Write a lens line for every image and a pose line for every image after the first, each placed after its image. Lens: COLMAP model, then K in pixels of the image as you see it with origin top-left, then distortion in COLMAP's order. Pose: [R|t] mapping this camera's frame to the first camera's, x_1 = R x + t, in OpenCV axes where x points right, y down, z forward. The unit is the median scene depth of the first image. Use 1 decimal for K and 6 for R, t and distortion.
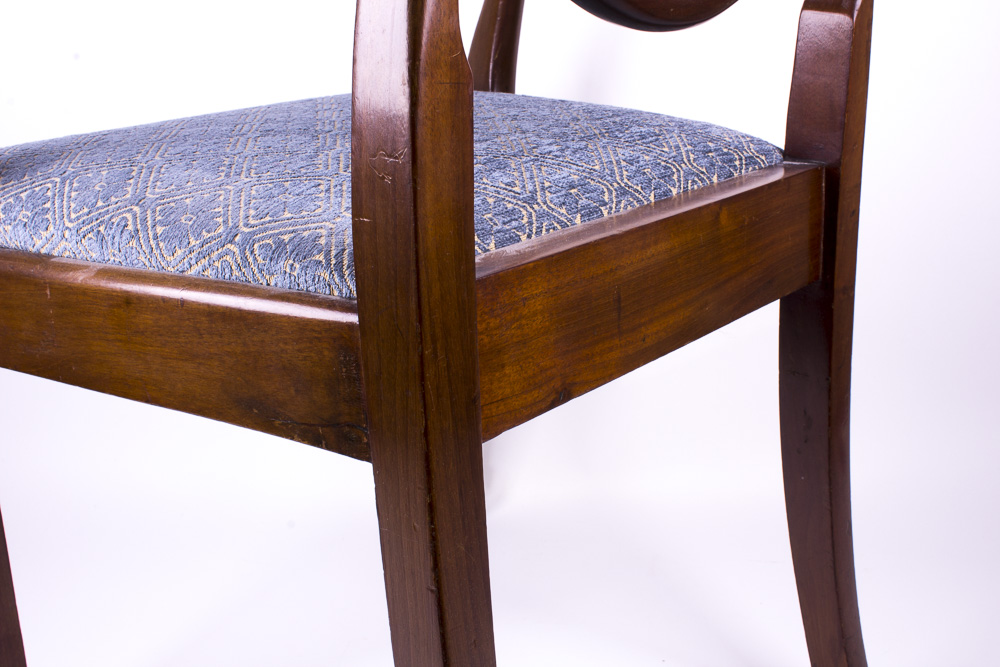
lens RADIAL K [[982.4, 0, 500.0], [0, 982.4, 333.5], [0, 0, 1]] dist [-0.000721, -0.000264]
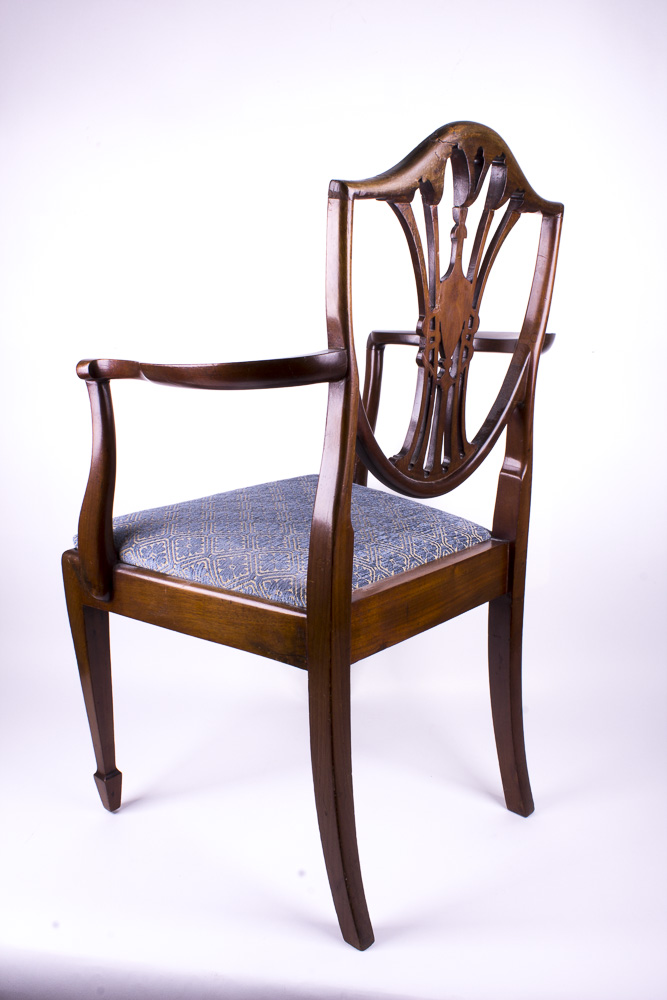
lens RADIAL K [[939.1, 0, 333.5], [0, 939.1, 500.0], [0, 0, 1]] dist [-0.137385, 0.117555]
pose [[0.998974, 0.044581, -0.007929, -0.055851], [-0.044938, 0.997602, -0.052645, -0.170441], [0.005563, 0.052948, 0.998582, -1.325810]]
